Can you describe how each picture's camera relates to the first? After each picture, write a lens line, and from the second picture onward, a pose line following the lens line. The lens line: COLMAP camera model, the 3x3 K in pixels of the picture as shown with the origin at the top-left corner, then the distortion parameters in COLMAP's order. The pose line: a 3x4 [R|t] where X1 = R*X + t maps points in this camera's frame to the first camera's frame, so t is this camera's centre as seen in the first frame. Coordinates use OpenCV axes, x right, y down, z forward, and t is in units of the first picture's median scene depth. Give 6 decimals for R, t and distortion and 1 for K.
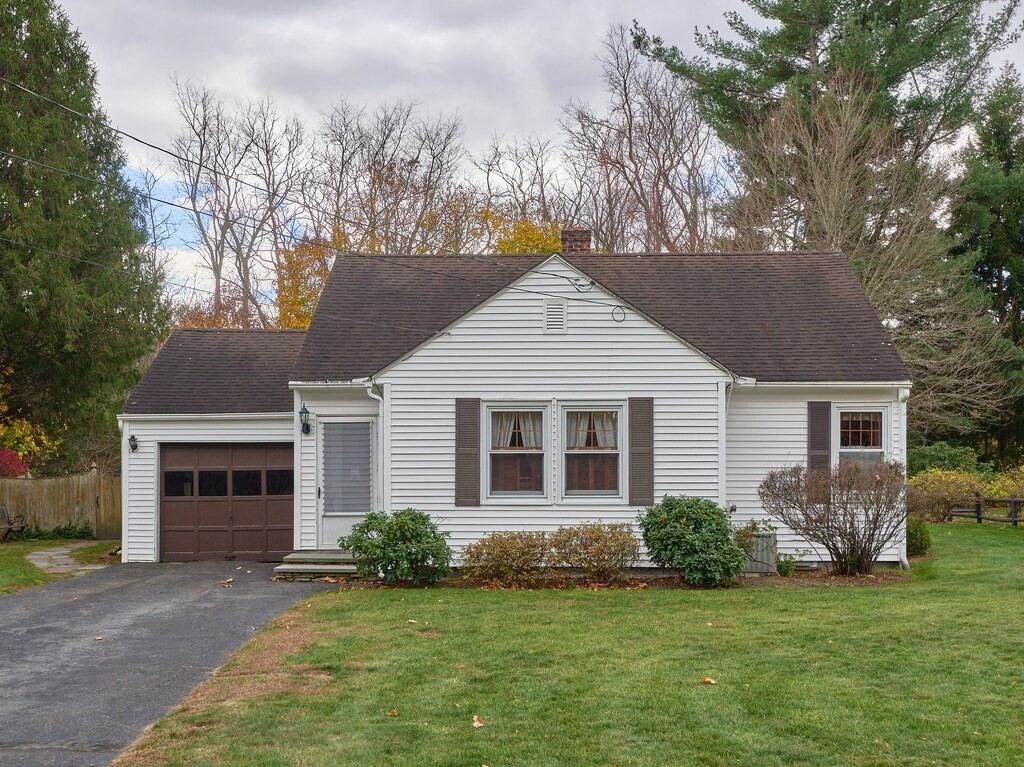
lens RADIAL K [[1238.4, 0, 520.3], [0, 1238.4, 386.5], [0, 0, 1]] dist [-0.014066, 0.000000]
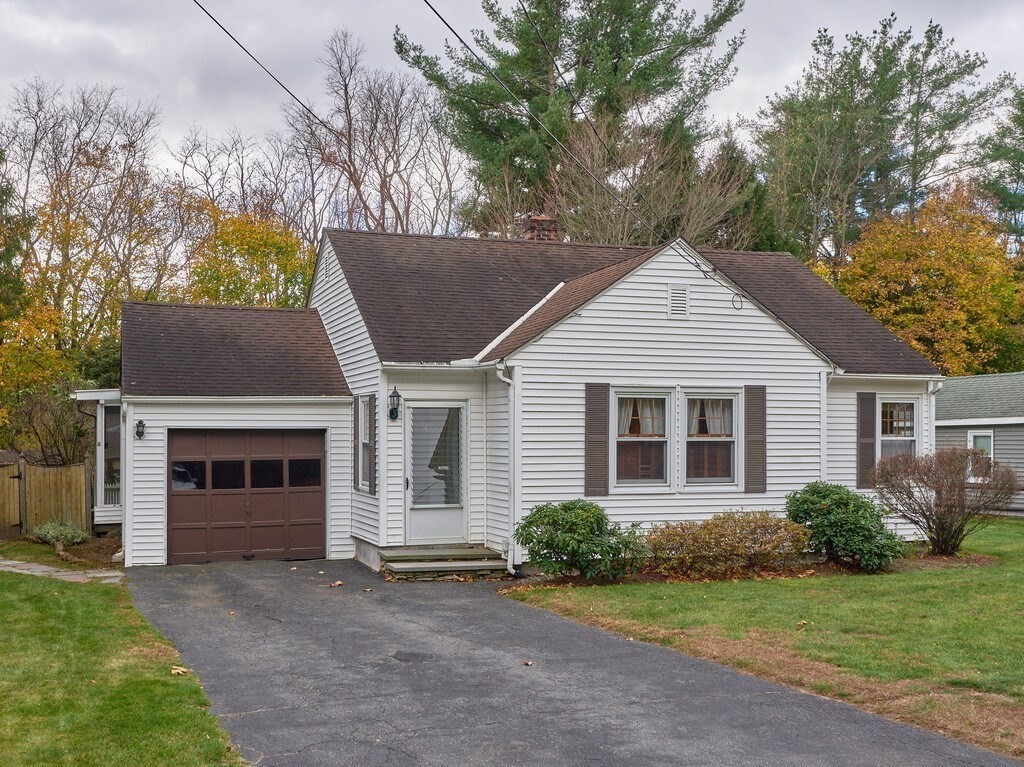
lens RADIAL K [[1138.9, 0, 502.3], [0, 1138.9, 386.3], [0, 0, 1]] dist [-0.018819, 0.000000]
pose [[0.943970, 0.016617, 0.329613, -0.378163], [-0.018057, 0.999836, 0.001310, 0.011278], [-0.329538, -0.007188, 0.944115, 0.180420]]
